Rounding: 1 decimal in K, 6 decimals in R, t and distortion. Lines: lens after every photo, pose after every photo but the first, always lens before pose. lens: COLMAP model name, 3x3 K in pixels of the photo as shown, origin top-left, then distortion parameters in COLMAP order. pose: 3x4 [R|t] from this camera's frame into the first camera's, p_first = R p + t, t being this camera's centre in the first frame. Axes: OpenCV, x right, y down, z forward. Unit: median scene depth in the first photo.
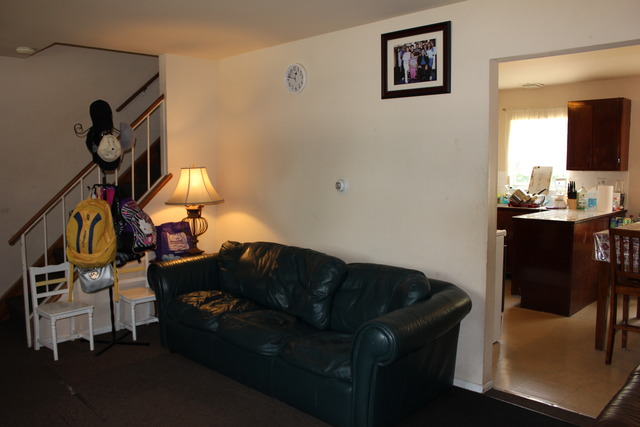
lens RADIAL K [[524.4, 0, 318.3], [0, 524.4, 215.2], [0, 0, 1]] dist [-0.099150, 0.027109]
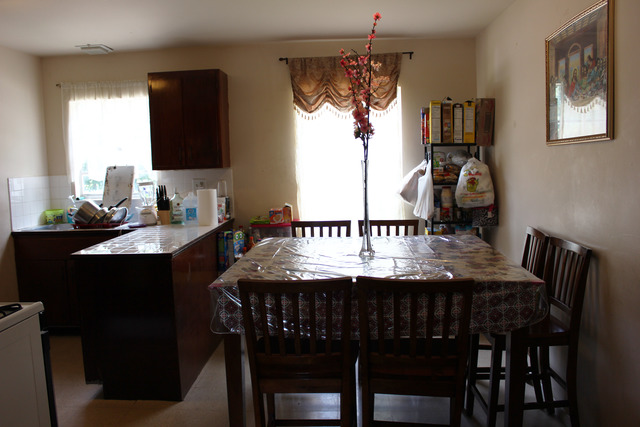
lens RADIAL K [[524.4, 0, 320.5], [0, 524.4, 216.1], [0, 0, 1]] dist [-0.099150, 0.027109]
pose [[0.727881, -0.091457, 0.679577, 0.161866], [0.090772, 0.995195, 0.036709, -0.030186], [-0.679669, 0.034967, 0.732685, 0.322707]]
